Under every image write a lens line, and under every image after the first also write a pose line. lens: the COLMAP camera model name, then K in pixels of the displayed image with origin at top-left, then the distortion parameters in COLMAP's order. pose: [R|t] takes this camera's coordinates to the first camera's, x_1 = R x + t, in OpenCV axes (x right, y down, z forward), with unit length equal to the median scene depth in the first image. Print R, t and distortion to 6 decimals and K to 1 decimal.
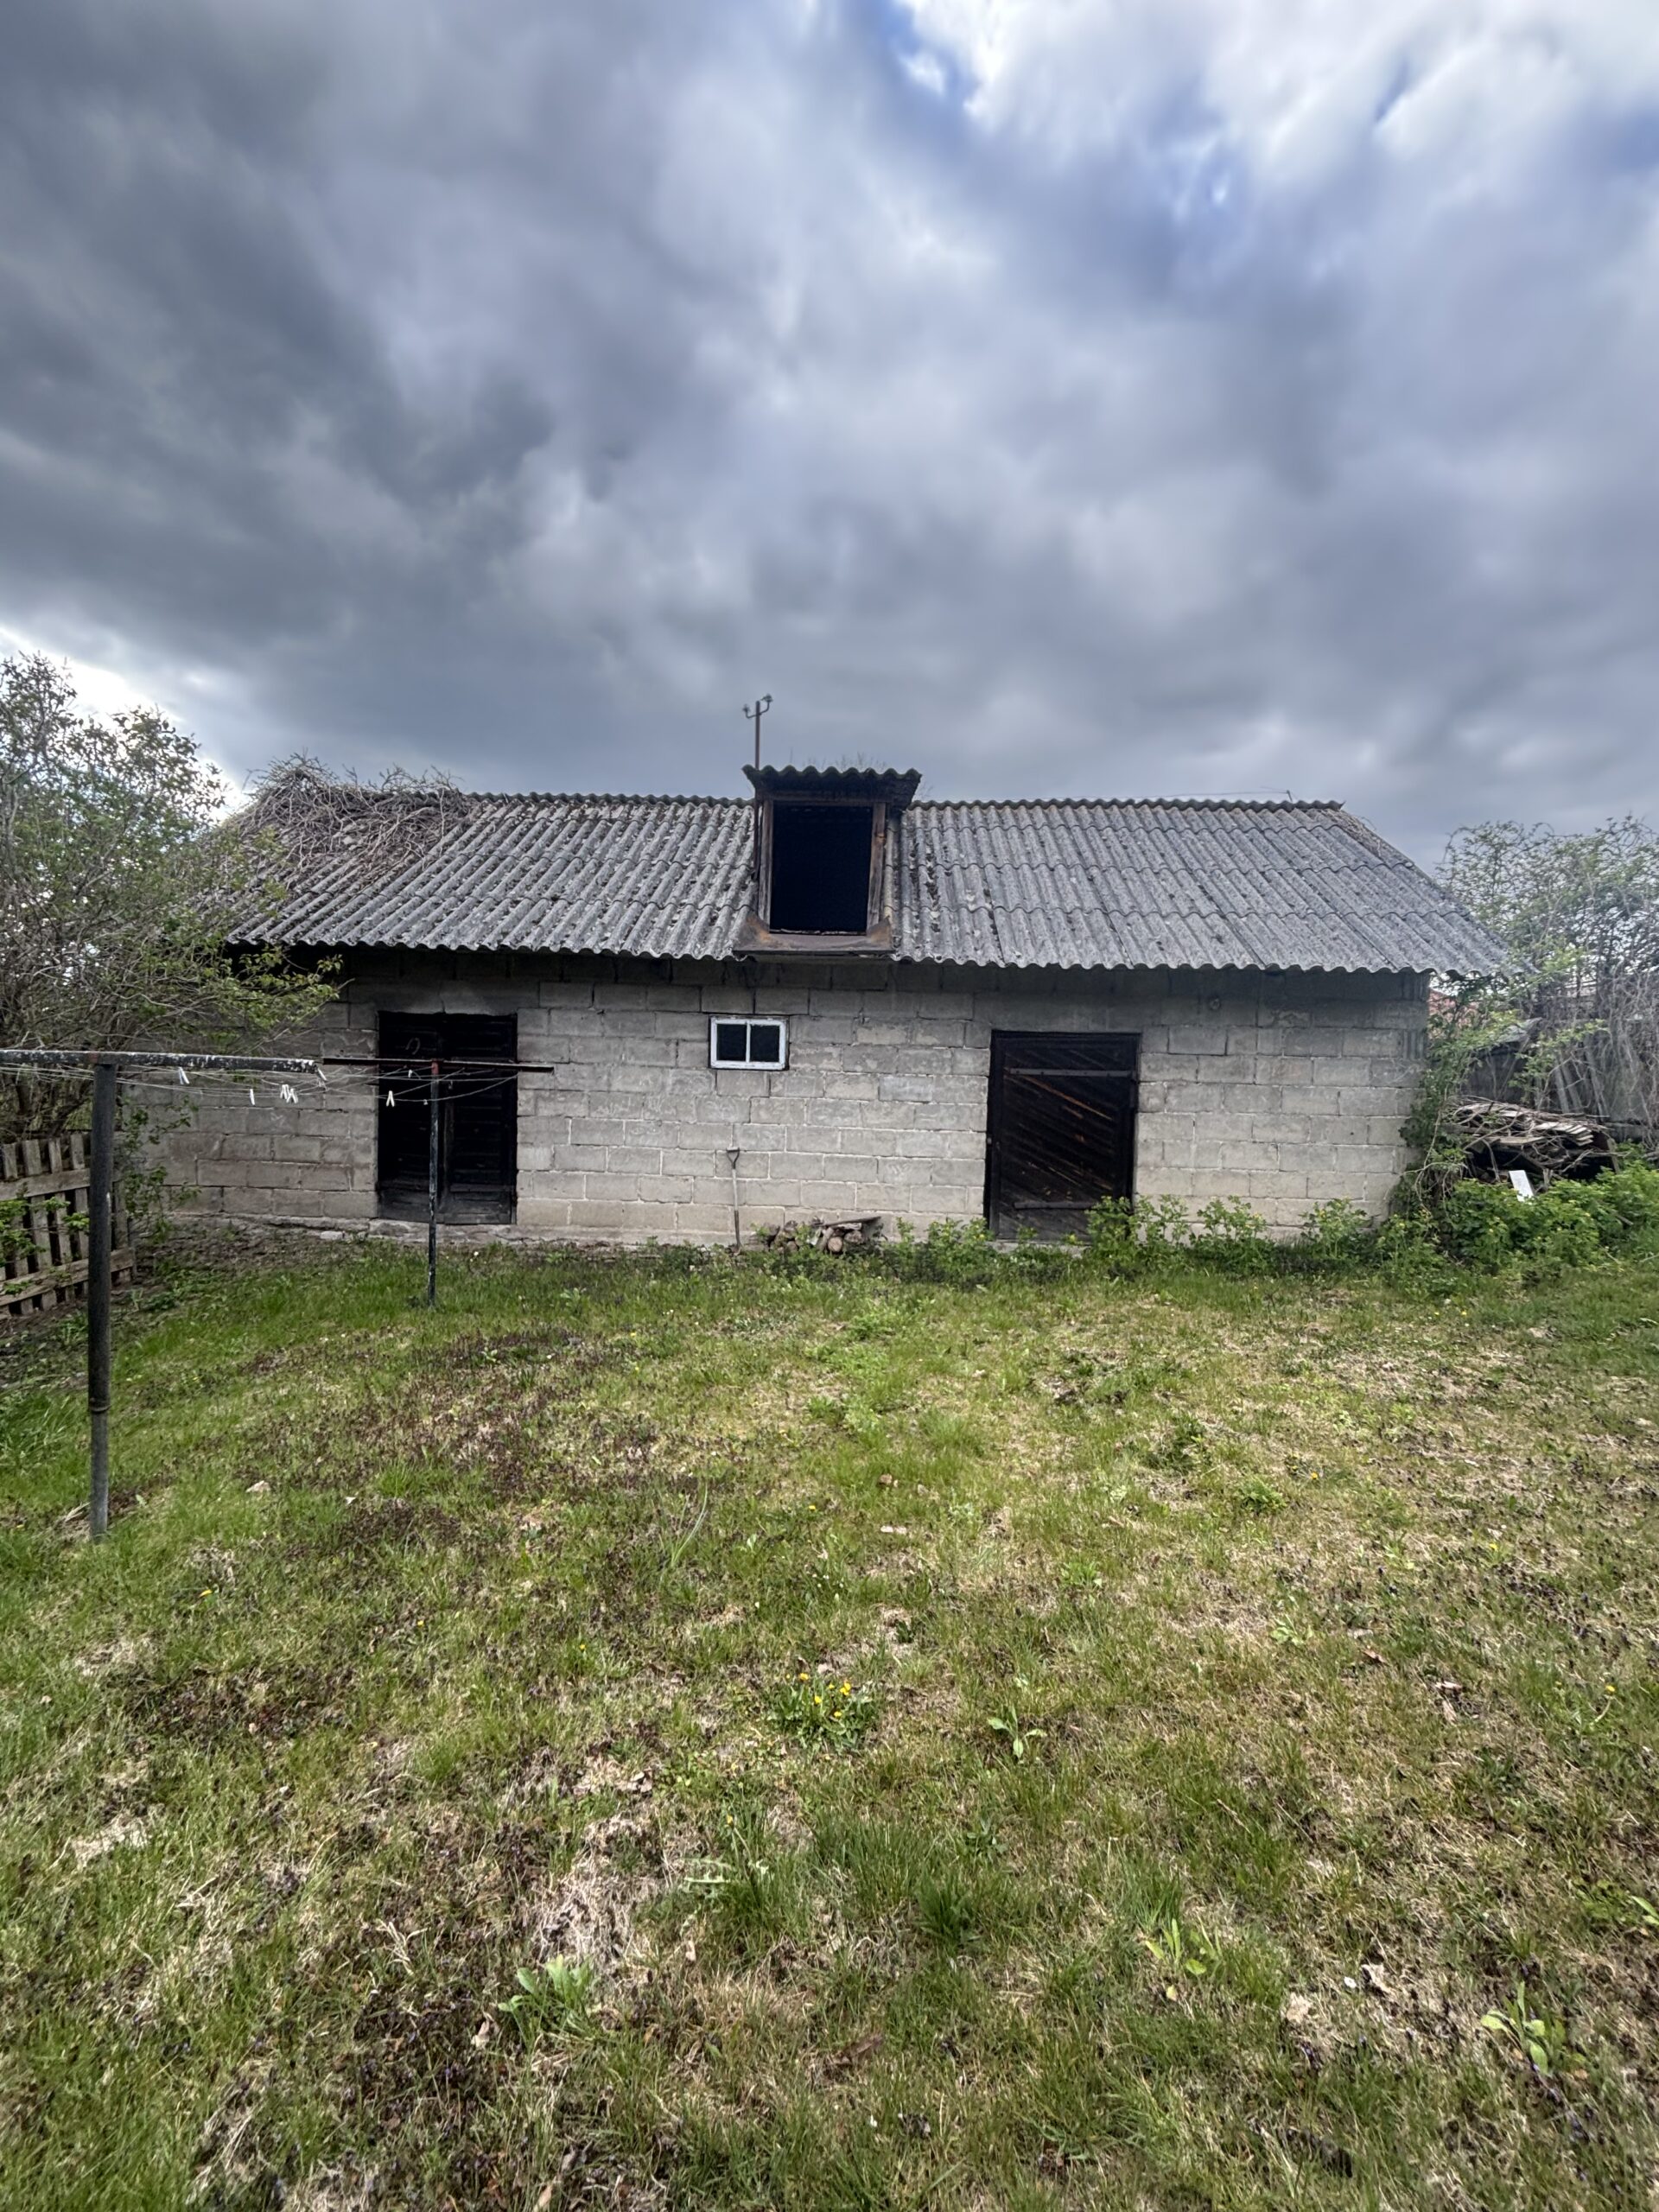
lens RADIAL K [[879.0, 0, 833.7], [0, 879.0, 1098.8], [0, 0, 1]] dist [0.000526, -0.000113]
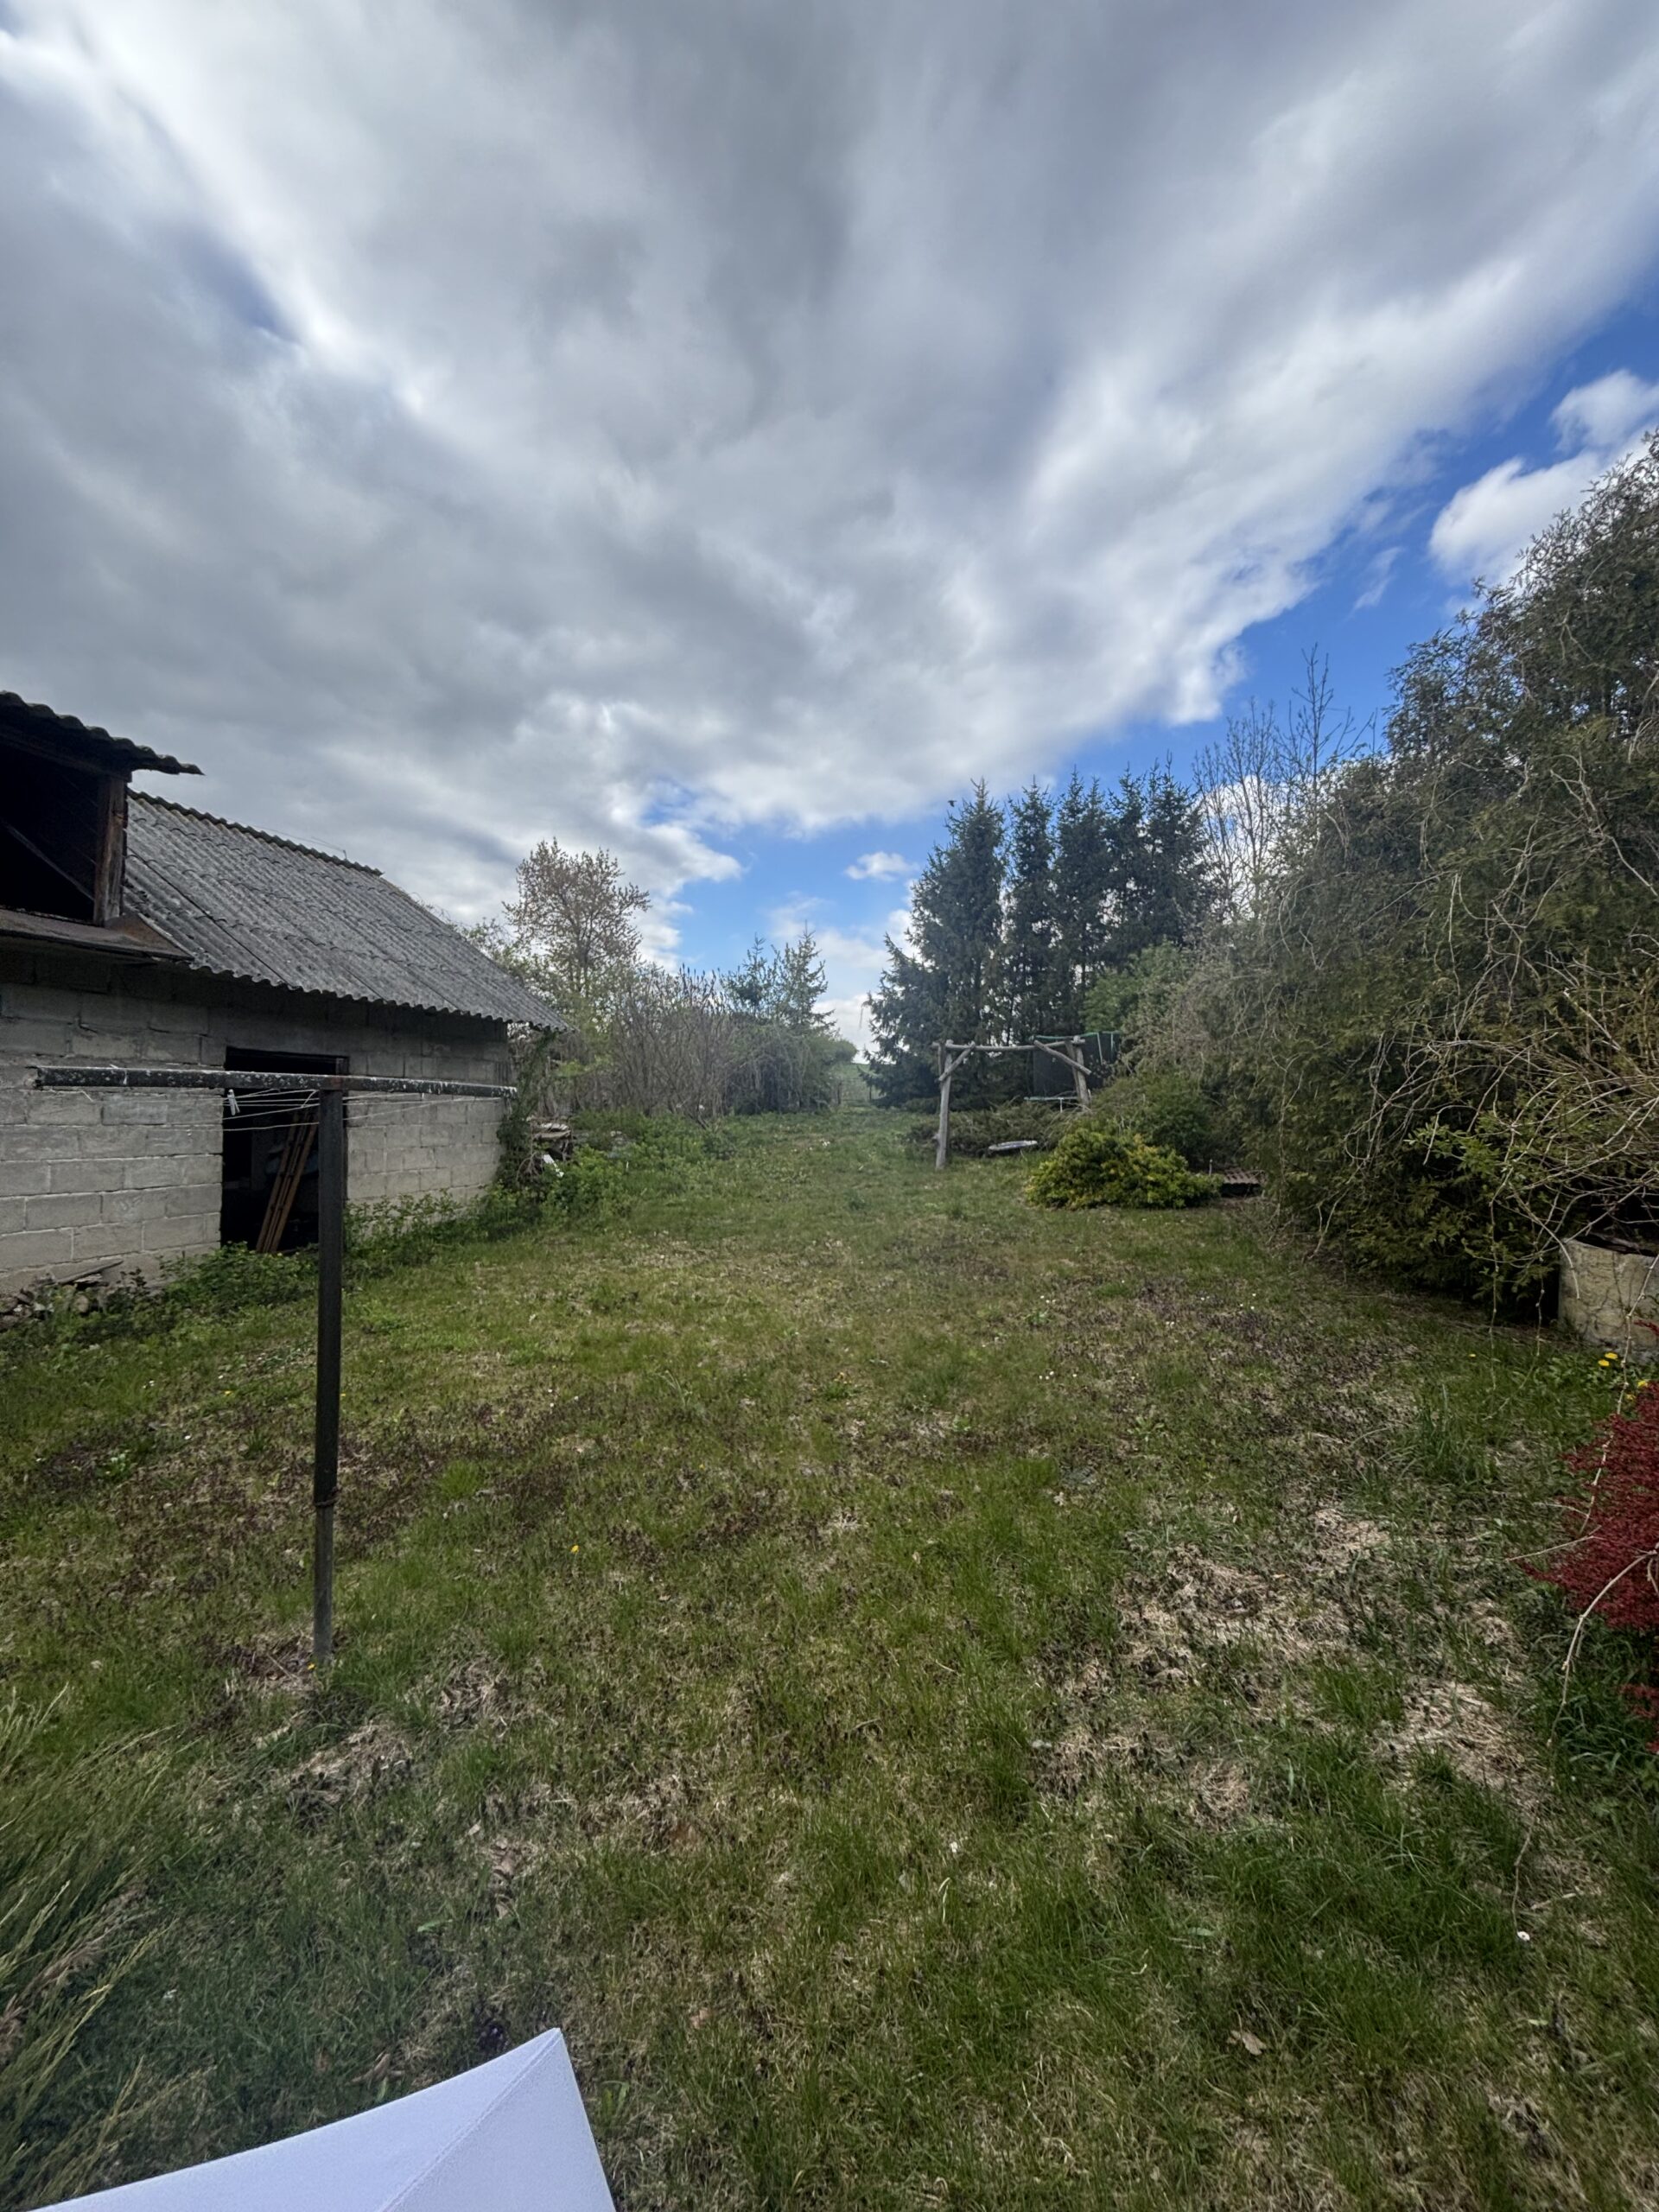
lens RADIAL K [[879.0, 0, 835.2], [0, 879.0, 1110.0], [0, 0, 1]] dist [0.000526, -0.000113]
pose [[0.228012, -0.019056, 0.973472, -0.602334], [0.023822, 0.999618, 0.013988, -0.007475], [-0.973367, 0.020000, 0.228379, 0.135371]]
